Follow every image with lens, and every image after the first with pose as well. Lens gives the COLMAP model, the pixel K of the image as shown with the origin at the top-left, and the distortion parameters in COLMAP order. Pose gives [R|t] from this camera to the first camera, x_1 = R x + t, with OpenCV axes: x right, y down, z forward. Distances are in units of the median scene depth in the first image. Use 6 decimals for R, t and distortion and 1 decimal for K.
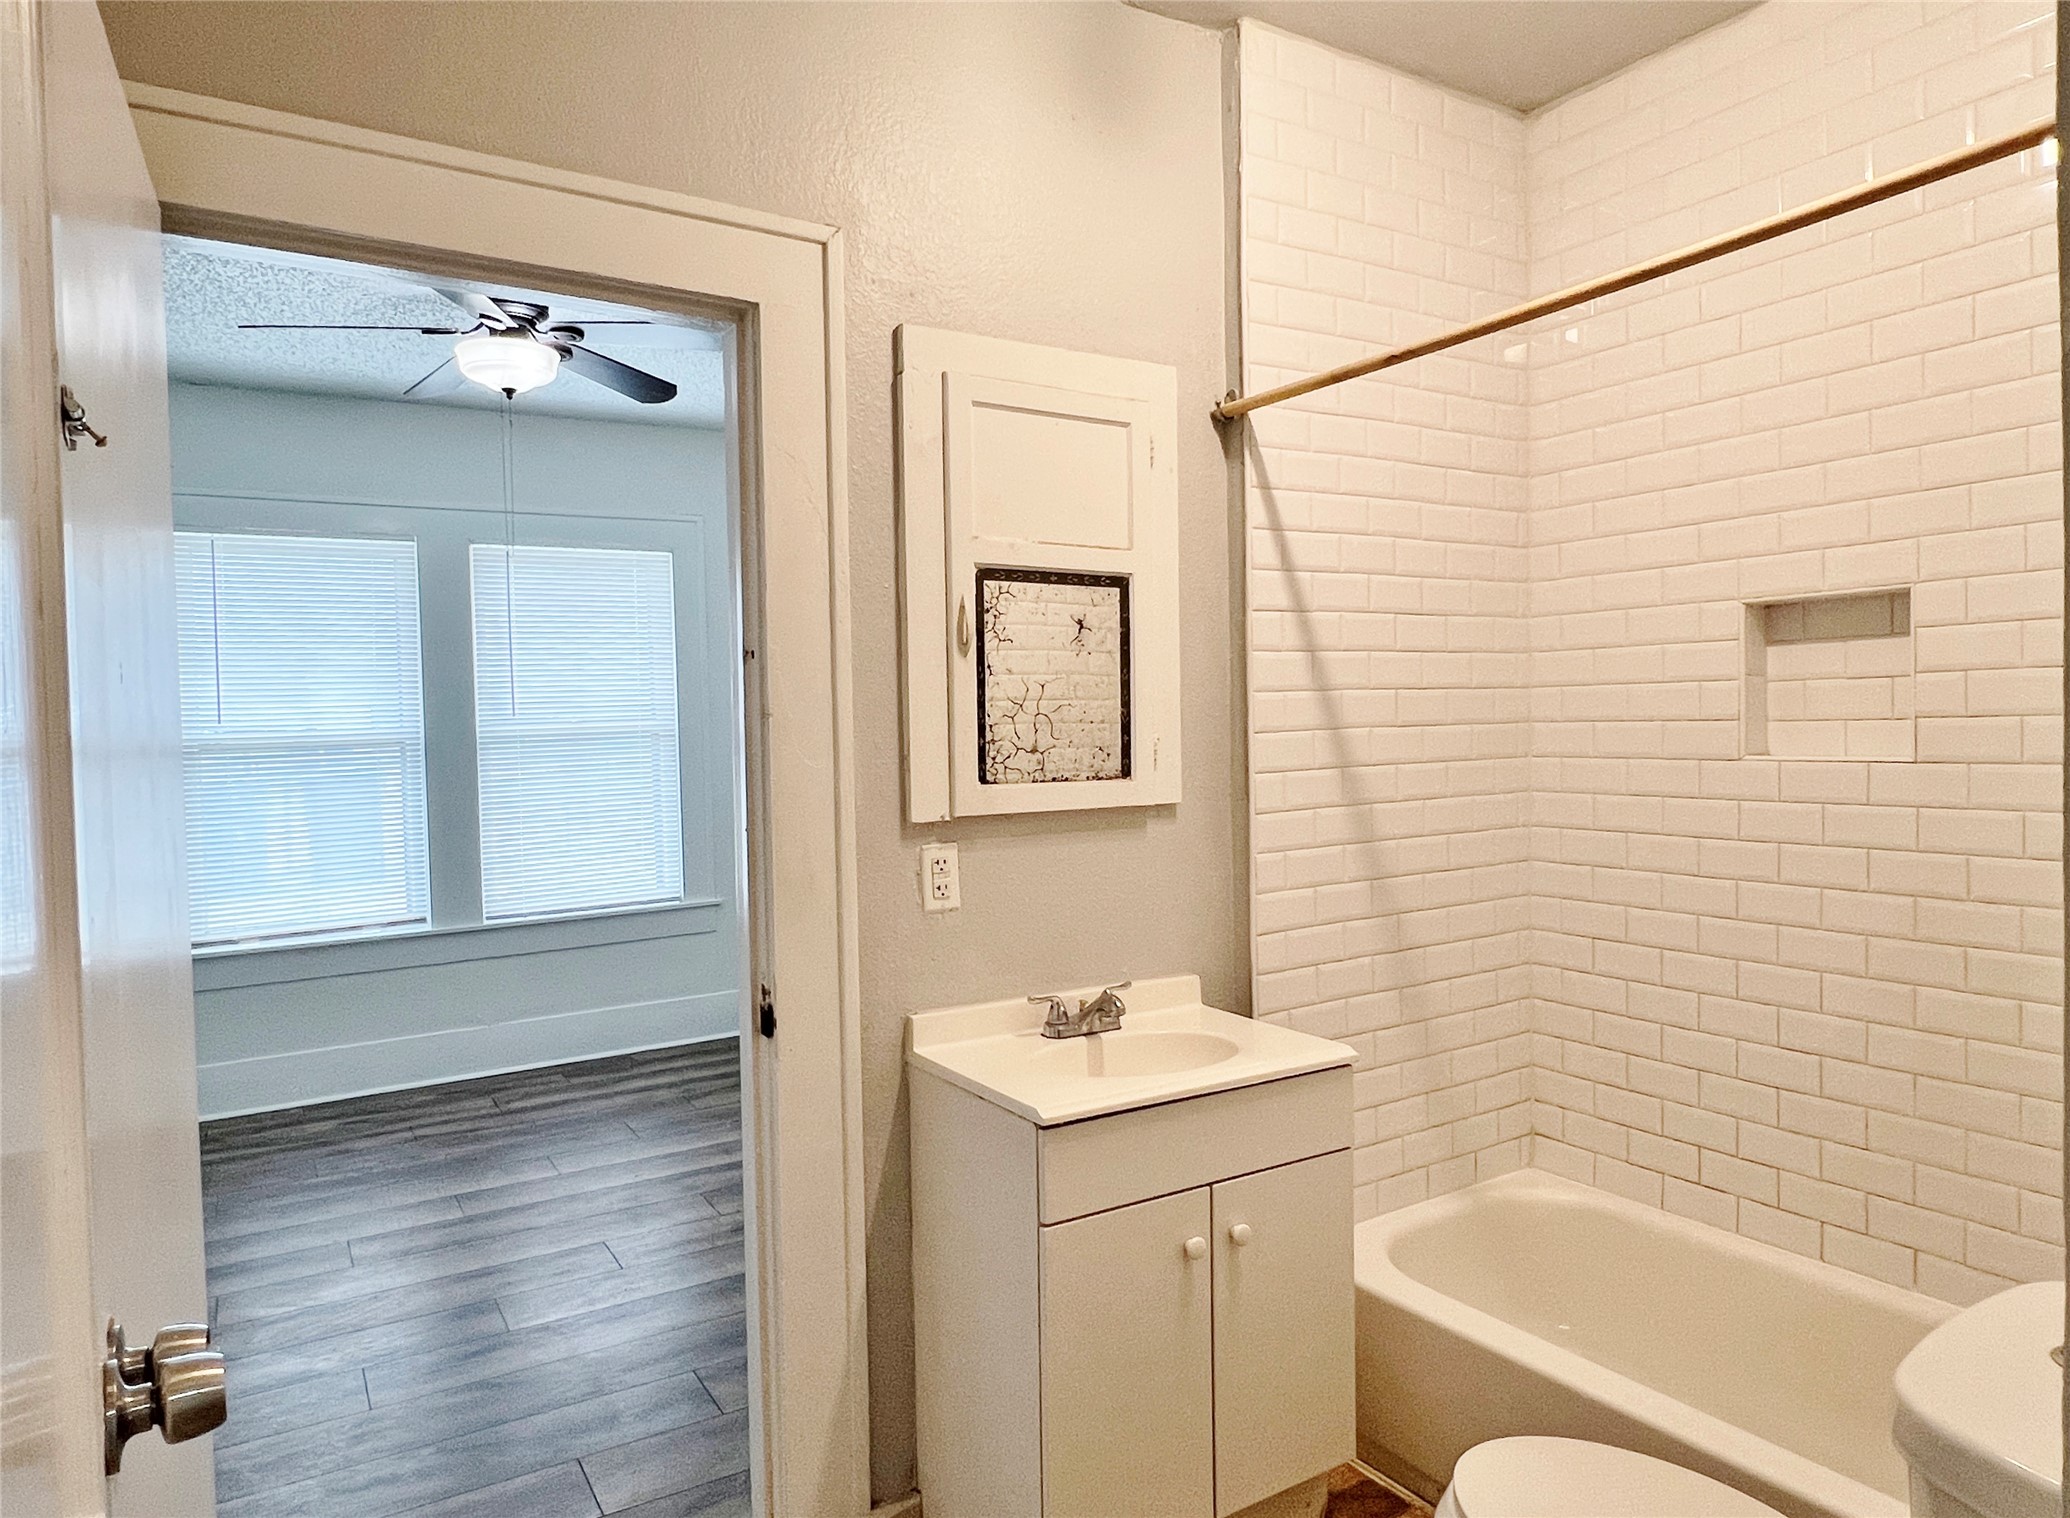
lens RADIAL K [[1289.6, 0, 1034.0], [0, 1289.6, 758.8], [0, 0, 1]] dist [-0.001656, -0.000500]
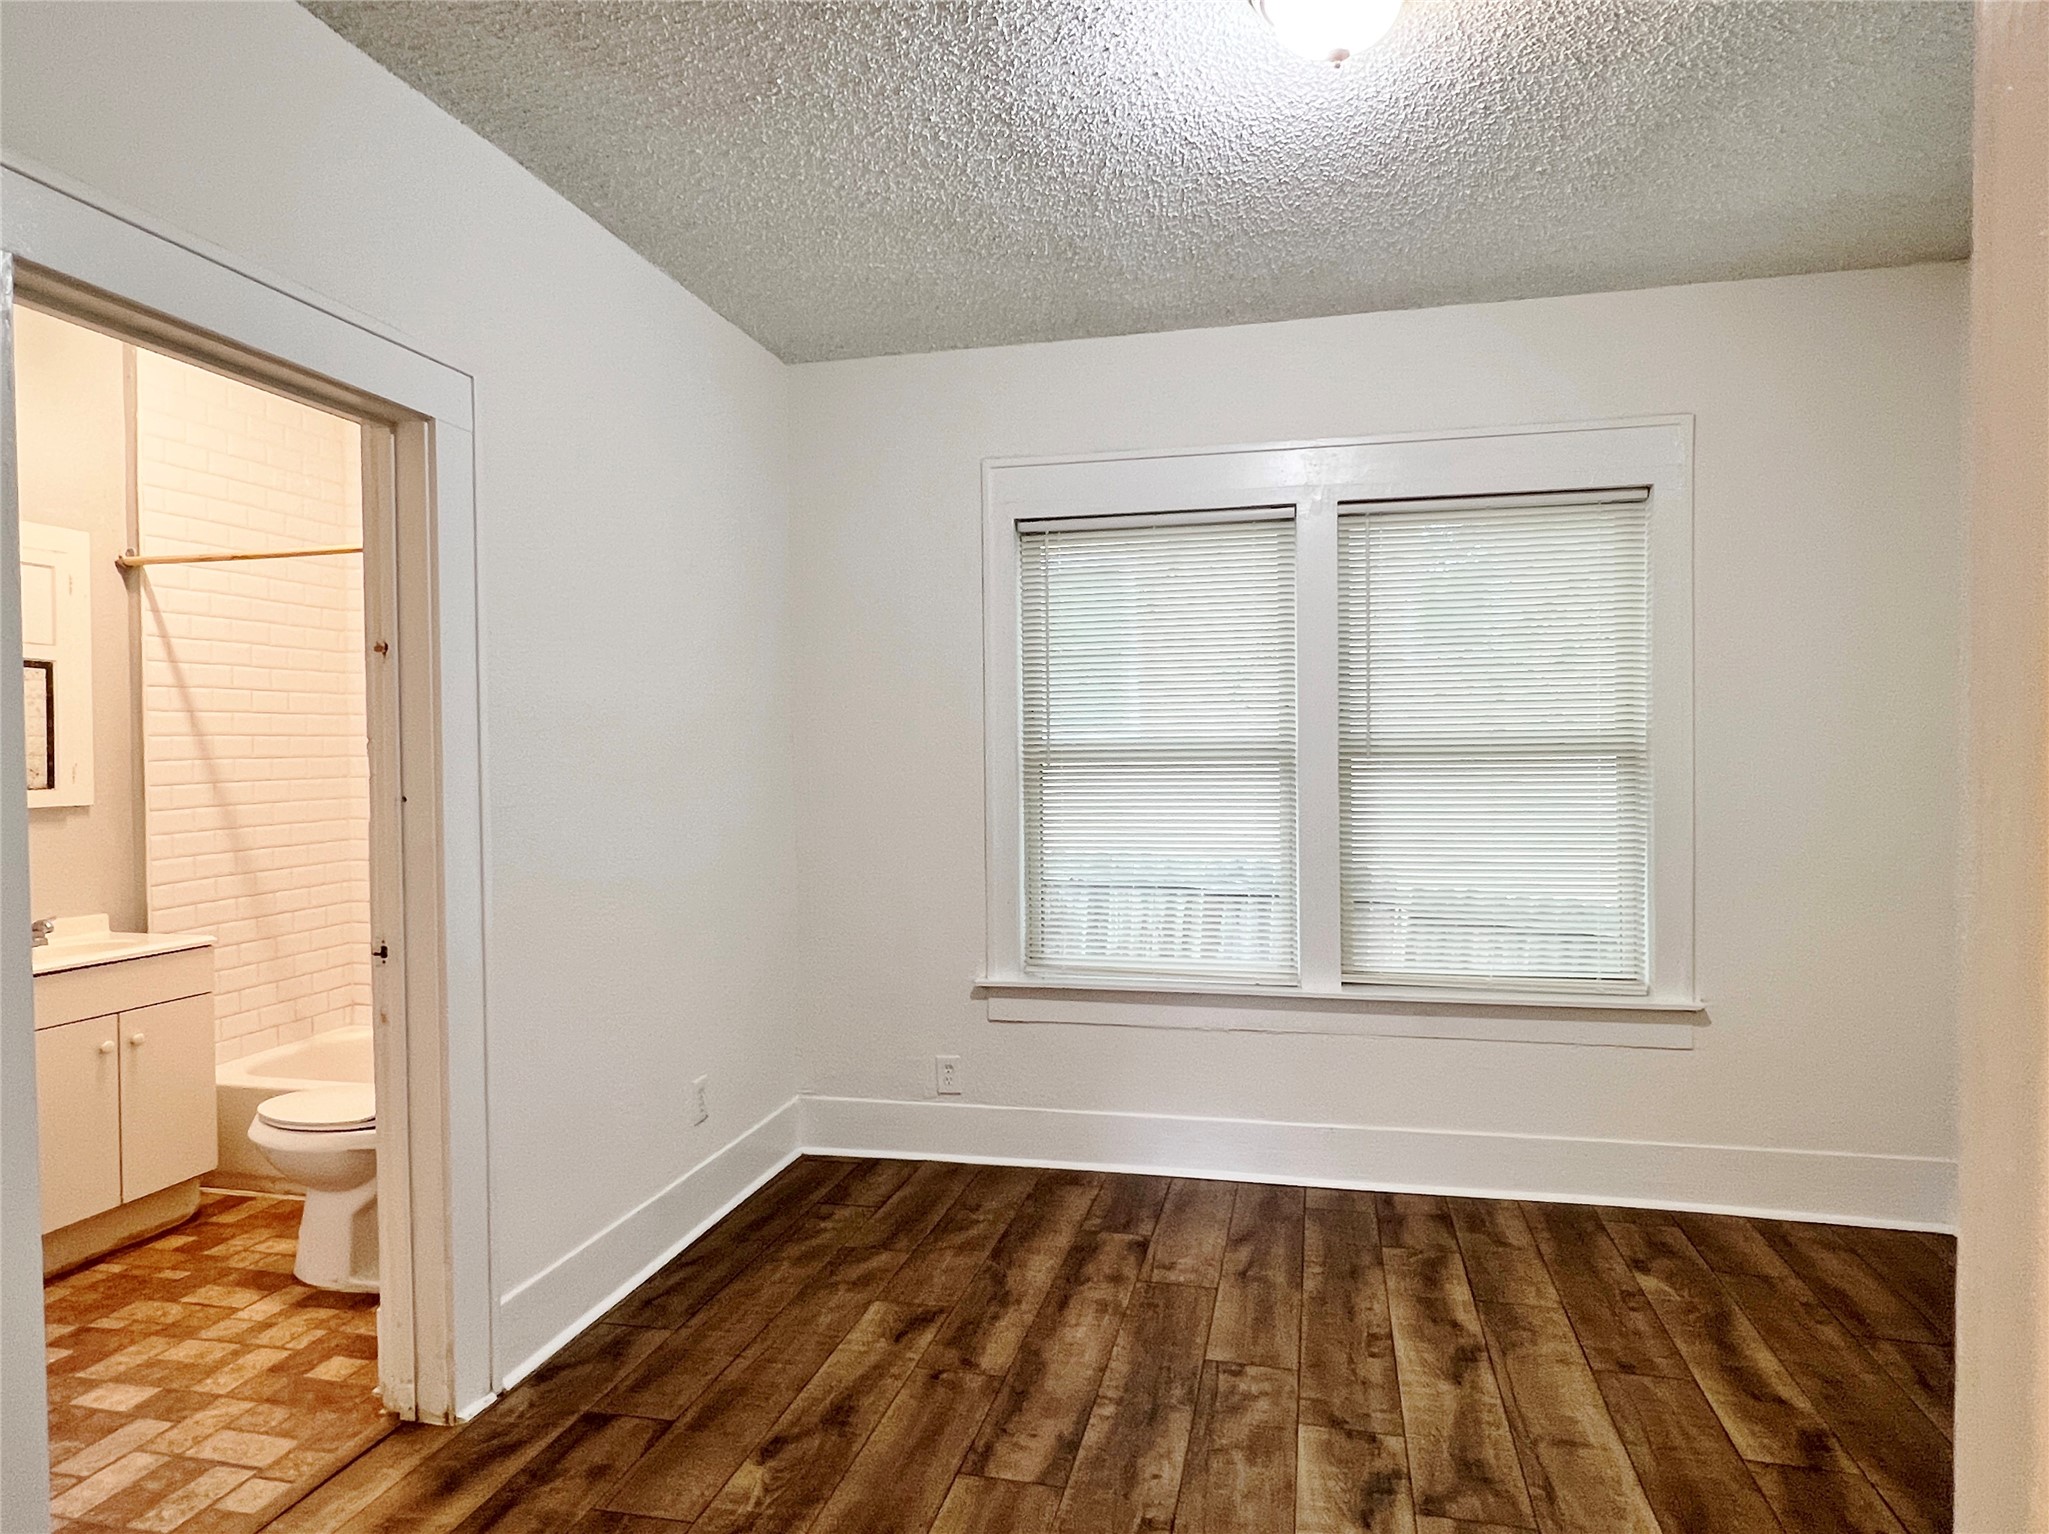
lens RADIAL K [[1253.2, 0, 1025.4], [0, 1253.2, 768.5], [0, 0, 1]] dist [-0.004103, -0.001803]
pose [[0.717675, 0.000309, 0.696378, -0.137538], [0.017037, 0.999693, -0.018001, 0.037574], [-0.696169, 0.024783, 0.717450, -0.930696]]
